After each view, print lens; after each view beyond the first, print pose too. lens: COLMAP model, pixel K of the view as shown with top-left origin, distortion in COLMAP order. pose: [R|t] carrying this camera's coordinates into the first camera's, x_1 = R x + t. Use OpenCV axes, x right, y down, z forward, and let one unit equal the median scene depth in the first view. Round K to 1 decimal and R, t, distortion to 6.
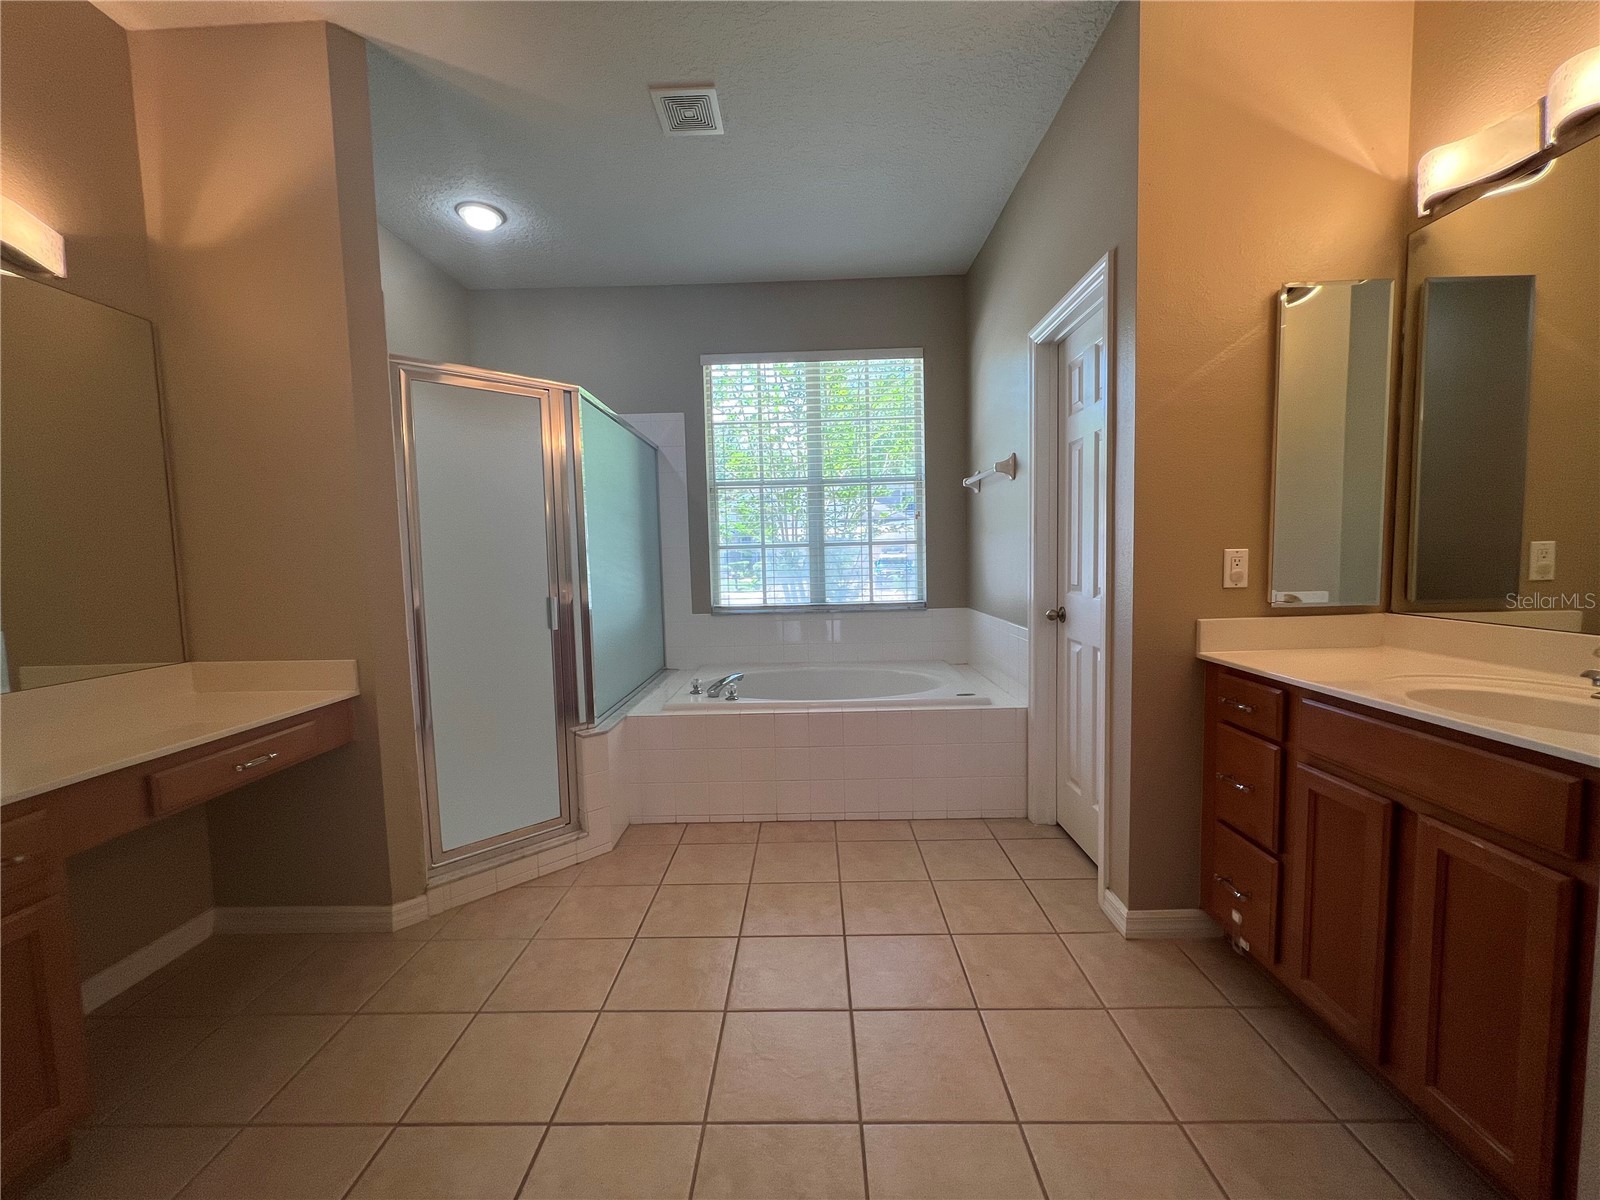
lens RADIAL K [[640.6, 0, 799.8], [0, 640.6, 601.1], [0, 0, 1]] dist [-0.001112, 0.000088]
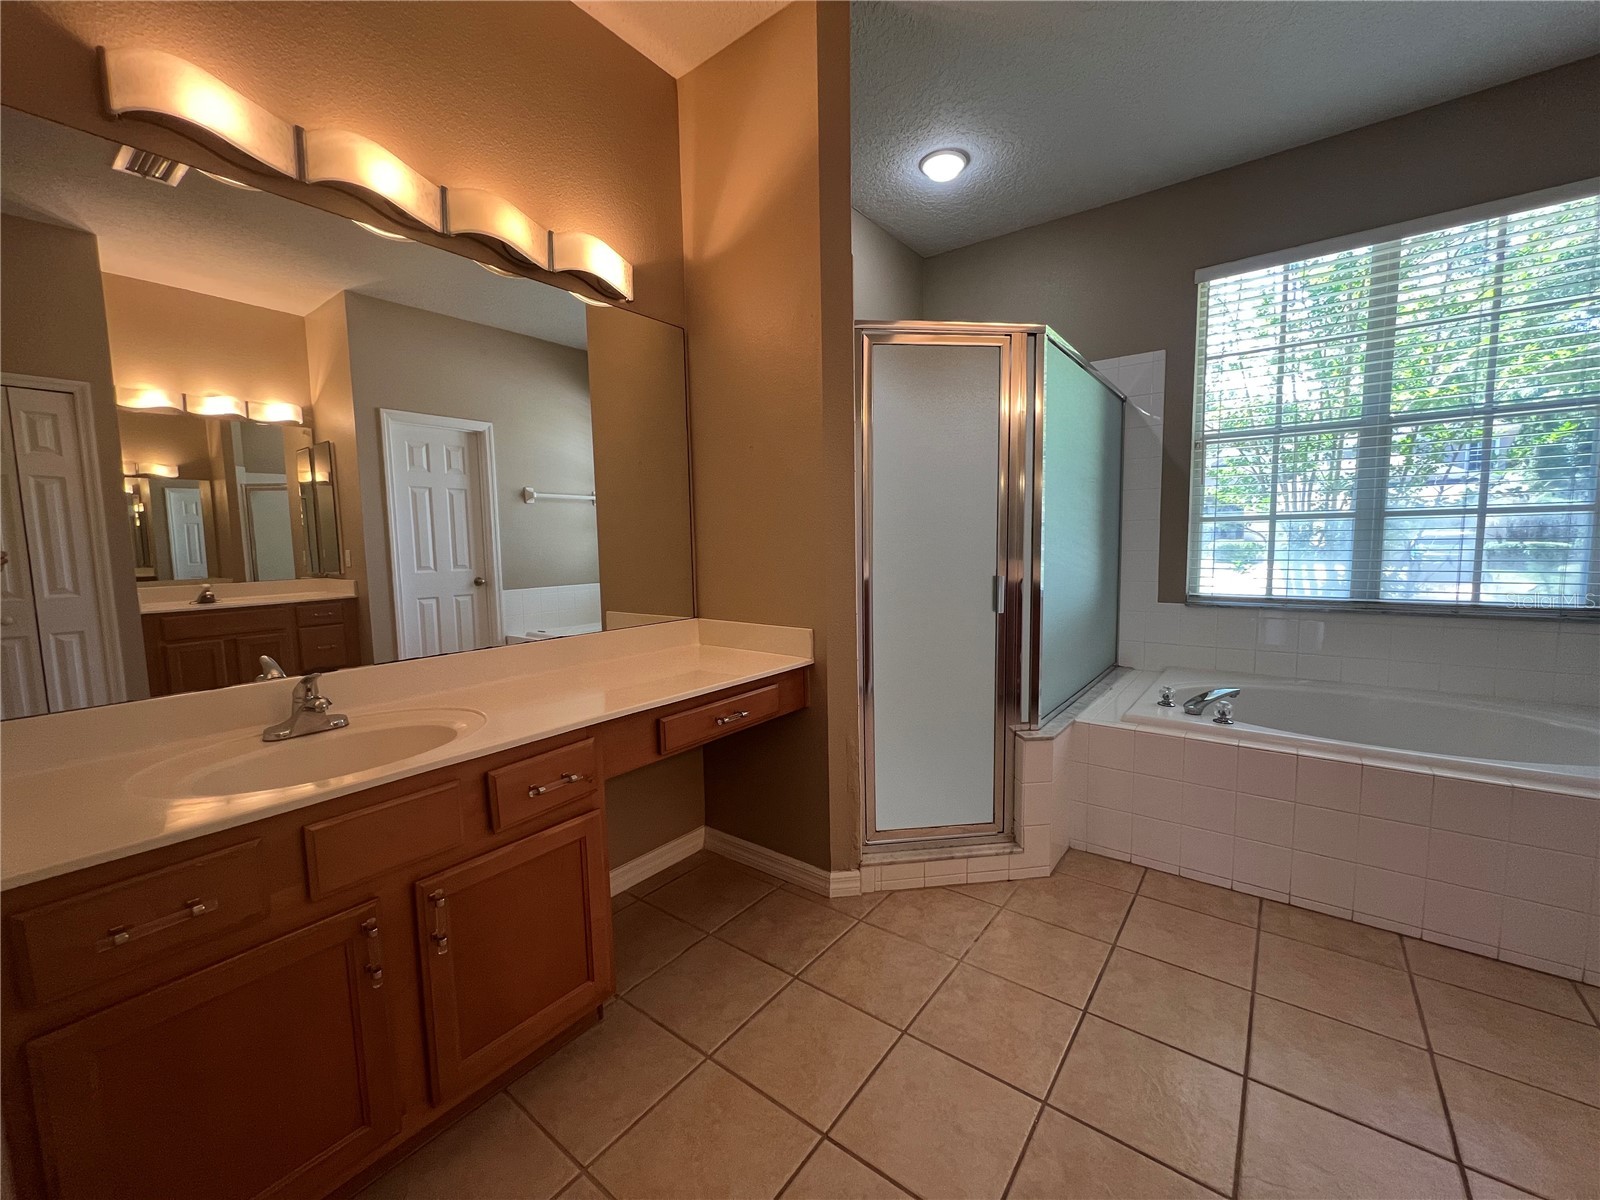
lens RADIAL K [[640.6, 0, 799.8], [0, 640.6, 601.1], [0, 0, 1]] dist [-0.001112, 0.000088]
pose [[0.805696, 0.066541, -0.588579, -0.098429], [-0.044890, 0.997672, 0.051341, -0.004673], [0.590625, -0.014944, 0.806808, 0.145366]]
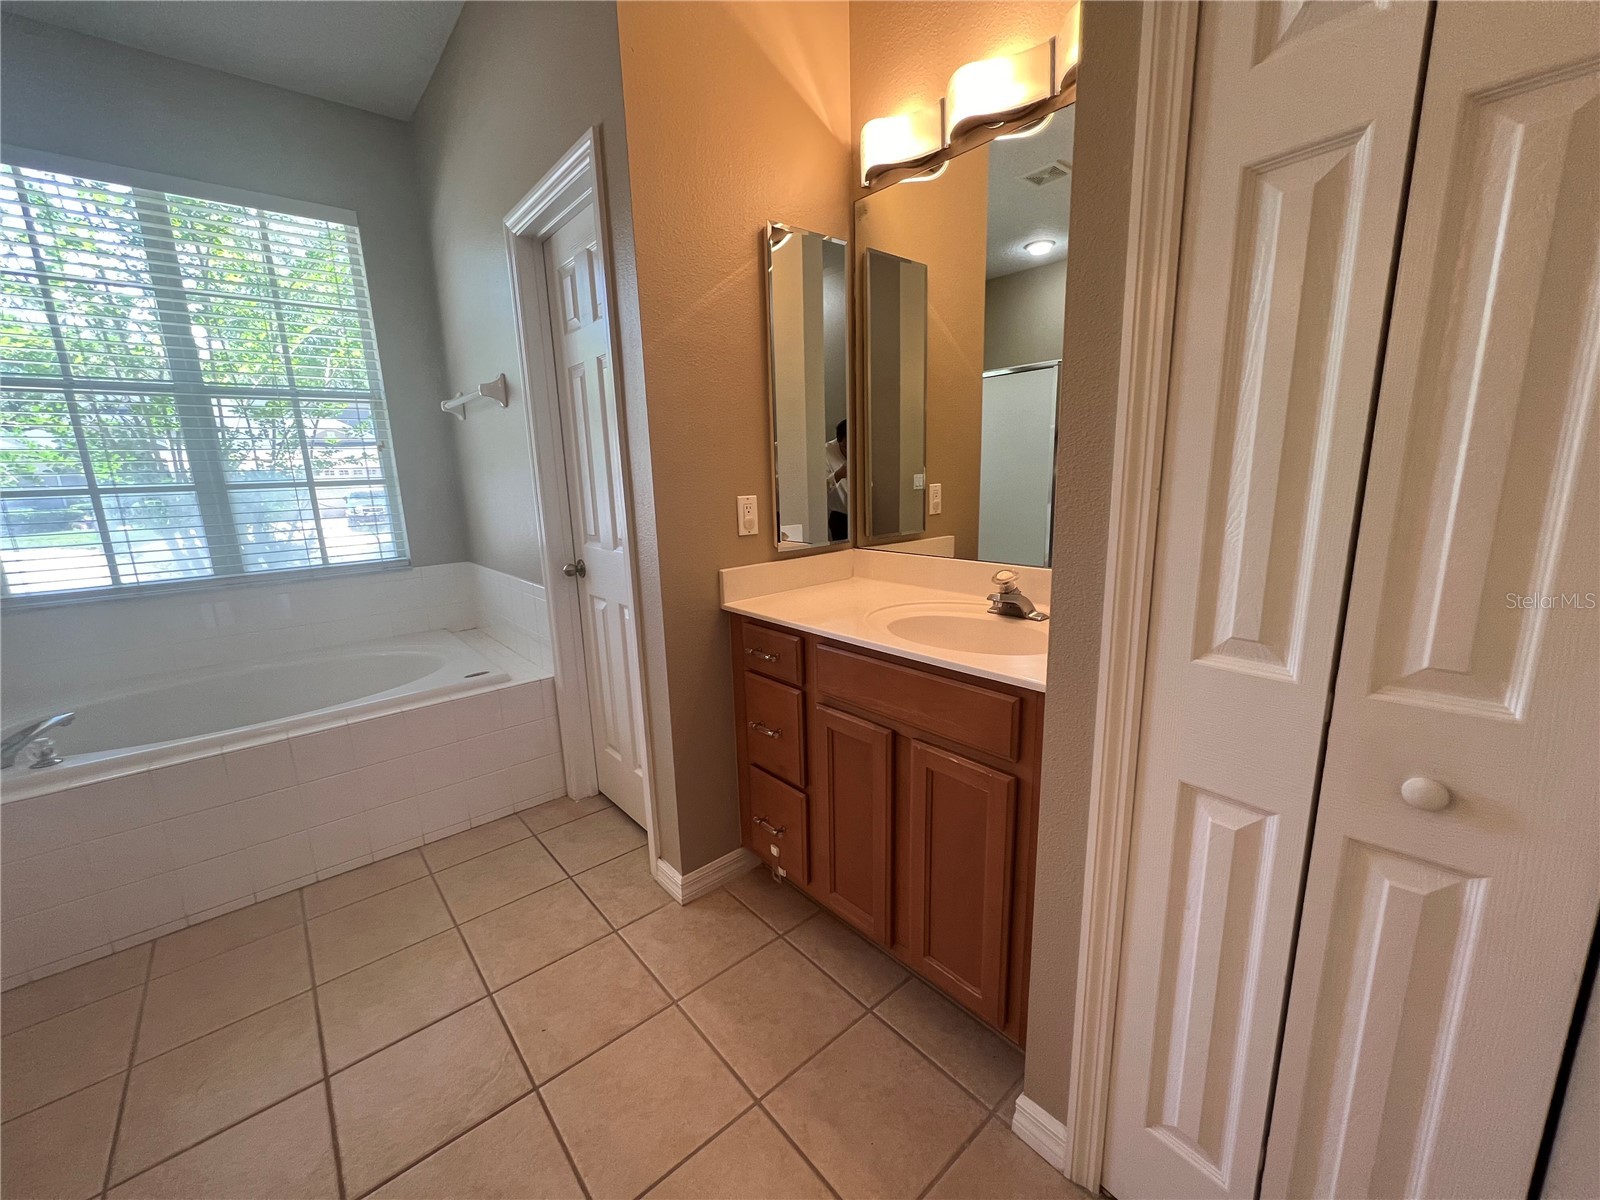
lens RADIAL K [[638.8, 0, 794.5], [0, 638.8, 602.2], [0, 0, 1]] dist [0.000683, -0.000198]
pose [[0.750189, -0.133271, 0.647653, 0.063124], [0.060267, 0.989182, 0.133741, -0.039296], [-0.658471, -0.061299, 0.750106, 0.168917]]
